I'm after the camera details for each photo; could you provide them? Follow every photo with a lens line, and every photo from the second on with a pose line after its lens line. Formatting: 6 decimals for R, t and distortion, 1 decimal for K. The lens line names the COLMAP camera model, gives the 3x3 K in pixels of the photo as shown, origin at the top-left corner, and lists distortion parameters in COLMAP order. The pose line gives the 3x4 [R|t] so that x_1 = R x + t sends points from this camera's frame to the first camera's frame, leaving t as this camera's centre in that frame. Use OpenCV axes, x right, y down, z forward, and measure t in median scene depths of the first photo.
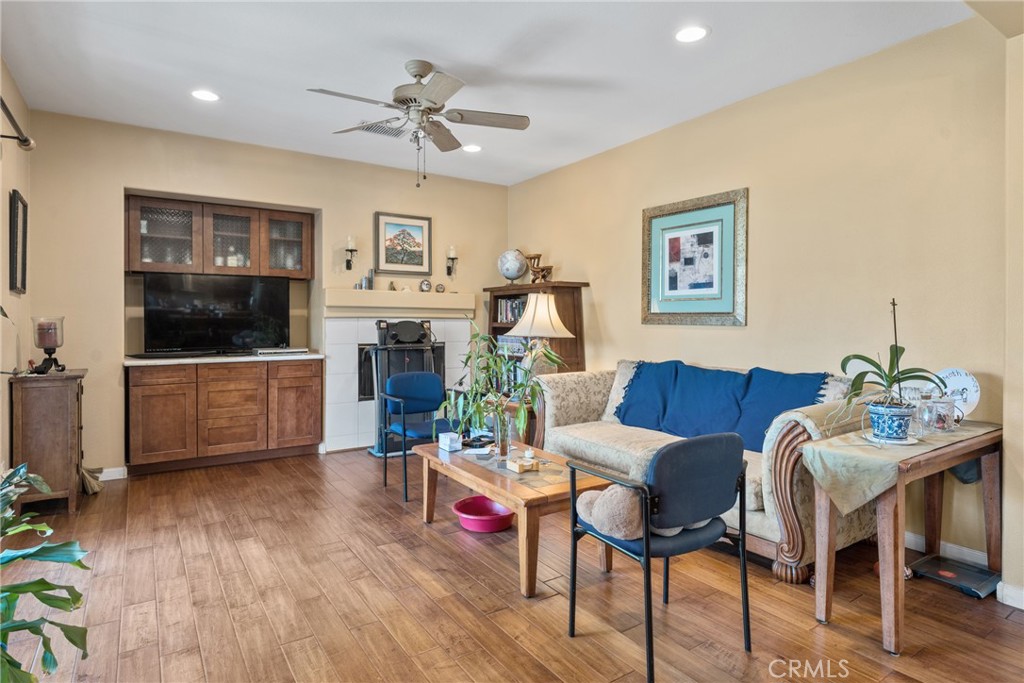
lens RADIAL K [[556.9, 0, 517.9], [0, 556.9, 327.6], [0, 0, 1]] dist [0.000984, 0.000318]
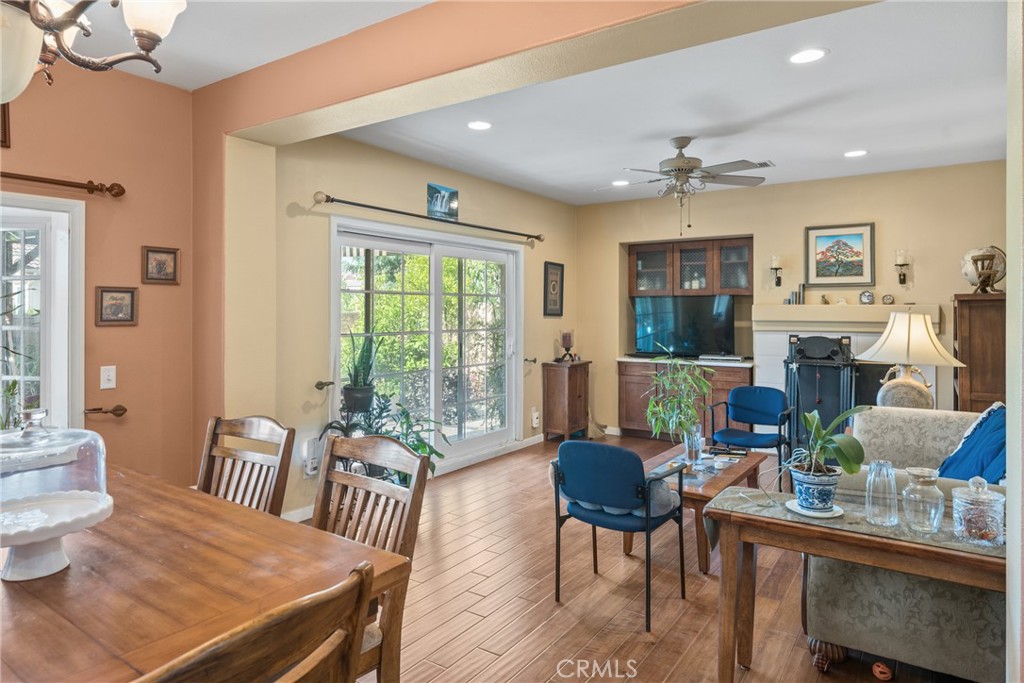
lens RADIAL K [[621.5, 0, 497.0], [0, 621.5, 313.4], [0, 0, 1]] dist [0.020637, 0.000635]
pose [[0.361010, 0.001479, -0.932561, 0.614903], [-0.010422, 0.999943, -0.002448, -0.043399], [0.932504, 0.010603, 0.361005, 0.067616]]
